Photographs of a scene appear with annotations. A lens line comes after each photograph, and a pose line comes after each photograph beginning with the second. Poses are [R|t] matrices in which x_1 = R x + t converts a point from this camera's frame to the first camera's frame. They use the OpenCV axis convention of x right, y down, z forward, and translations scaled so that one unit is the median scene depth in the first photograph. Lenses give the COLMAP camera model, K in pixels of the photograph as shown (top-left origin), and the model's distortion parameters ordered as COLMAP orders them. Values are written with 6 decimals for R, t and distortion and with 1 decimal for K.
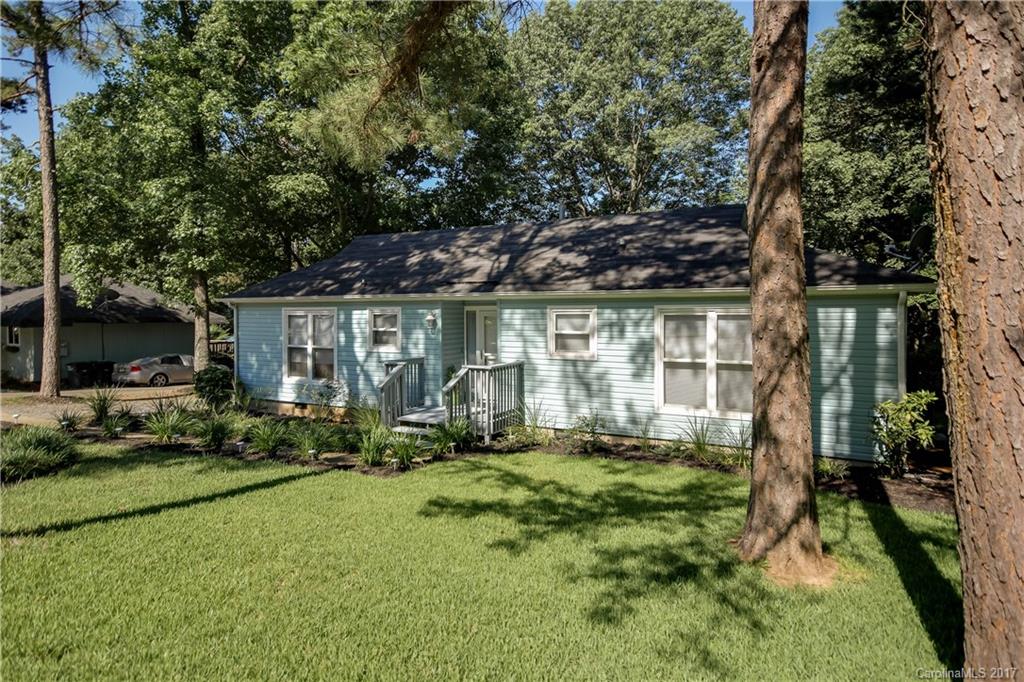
lens RADIAL K [[467.9, 0, 512.0], [0, 467.9, 341.0], [0, 0, 1]] dist [0.015255, 0.000166]
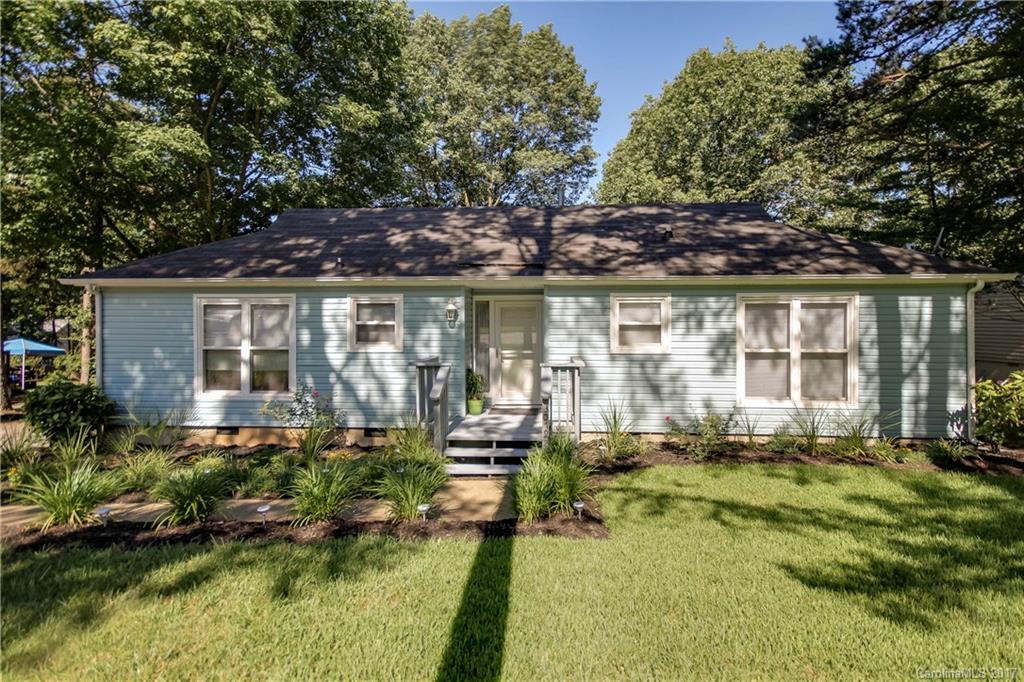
lens RADIAL K [[425.7, 0, 512.0], [0, 425.7, 336.4], [0, 0, 1]] dist [0.015654, -0.000198]
pose [[0.935673, -0.010026, 0.352725, -0.360713], [0.016580, 0.999741, -0.015564, 0.013806], [-0.352477, 0.020411, 0.935598, 0.301012]]
